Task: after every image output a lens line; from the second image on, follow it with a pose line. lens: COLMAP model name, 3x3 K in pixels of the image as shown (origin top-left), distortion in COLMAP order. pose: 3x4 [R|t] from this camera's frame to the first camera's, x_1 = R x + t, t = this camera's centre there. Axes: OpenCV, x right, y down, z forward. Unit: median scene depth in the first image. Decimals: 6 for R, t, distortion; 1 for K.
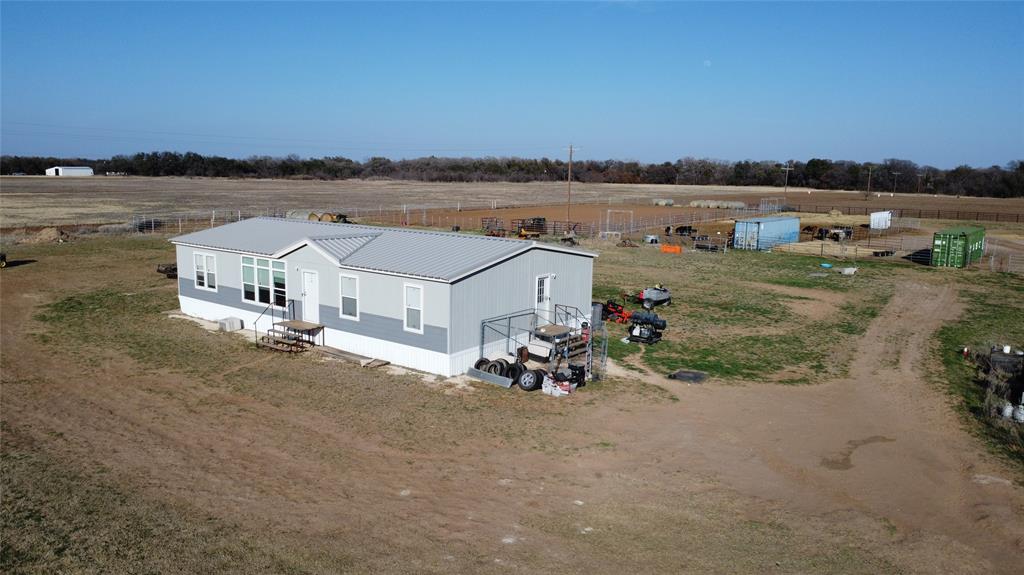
lens RADIAL K [[744.1, 0, 505.9], [0, 744.1, 282.2], [0, 0, 1]] dist [-0.024124, -0.018359]
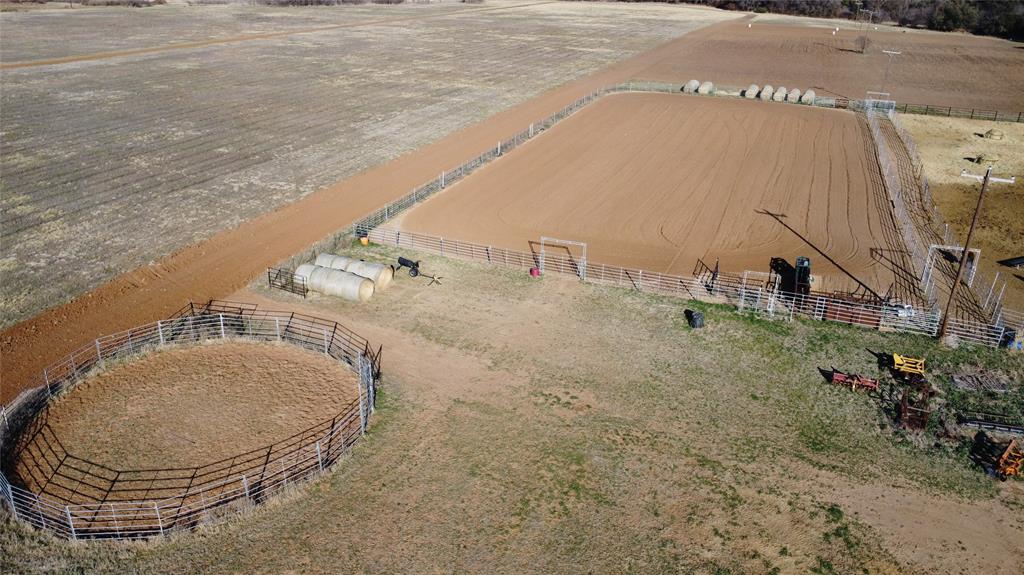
lens RADIAL K [[744.1, 0, 505.9], [0, 744.1, 282.2], [0, 0, 1]] dist [-0.024124, -0.018359]
pose [[0.972162, -0.092190, 0.215410, -0.809660], [0.033154, 0.964216, 0.263037, -0.629492], [-0.231952, -0.248573, 0.940431, 1.554926]]
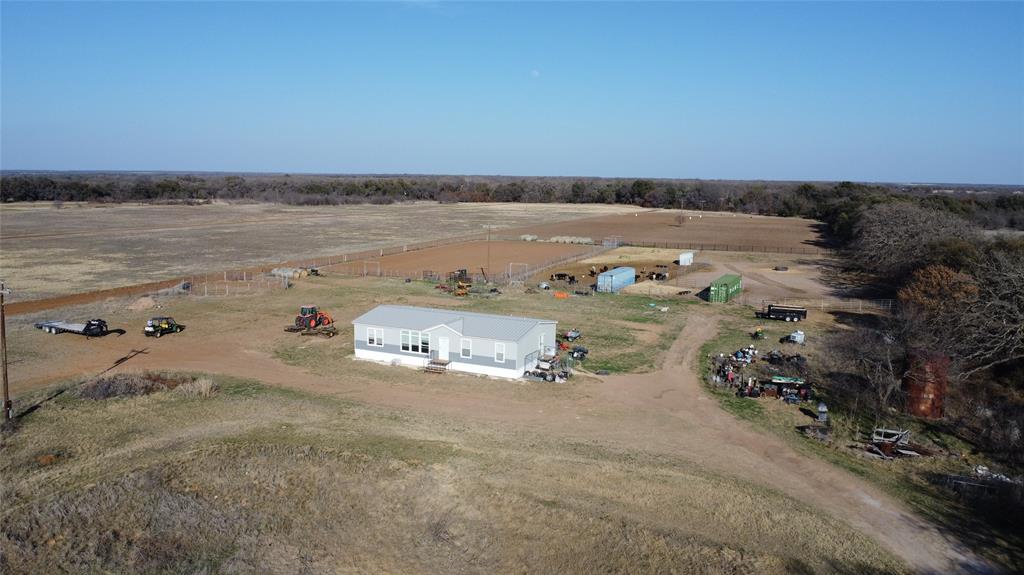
lens RADIAL K [[744.1, 0, 505.9], [0, 744.1, 282.2], [0, 0, 1]] dist [-0.024124, -0.018359]
pose [[0.976603, -0.034902, 0.212199, -0.510838], [0.036234, 0.999340, -0.002392, -0.159501], [-0.211976, 0.010025, 0.977224, -1.192141]]
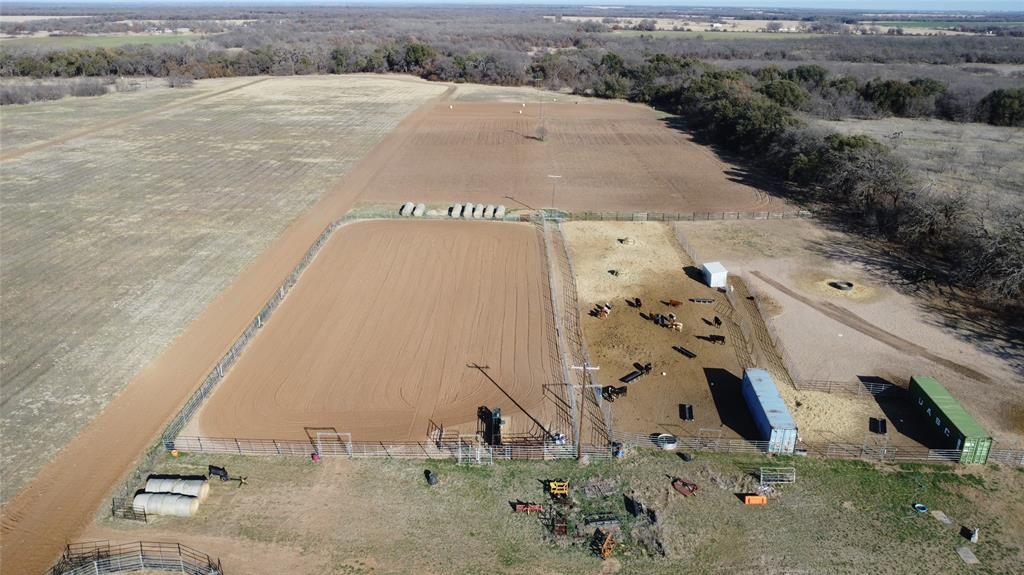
lens RADIAL K [[744.1, 0, 505.9], [0, 744.1, 282.2], [0, 0, 1]] dist [-0.024124, -0.018359]
pose [[0.822285, -0.211957, 0.528131, -0.987460], [0.092795, 0.965568, 0.243037, -1.199900], [-0.561460, -0.150838, 0.813641, 1.029465]]
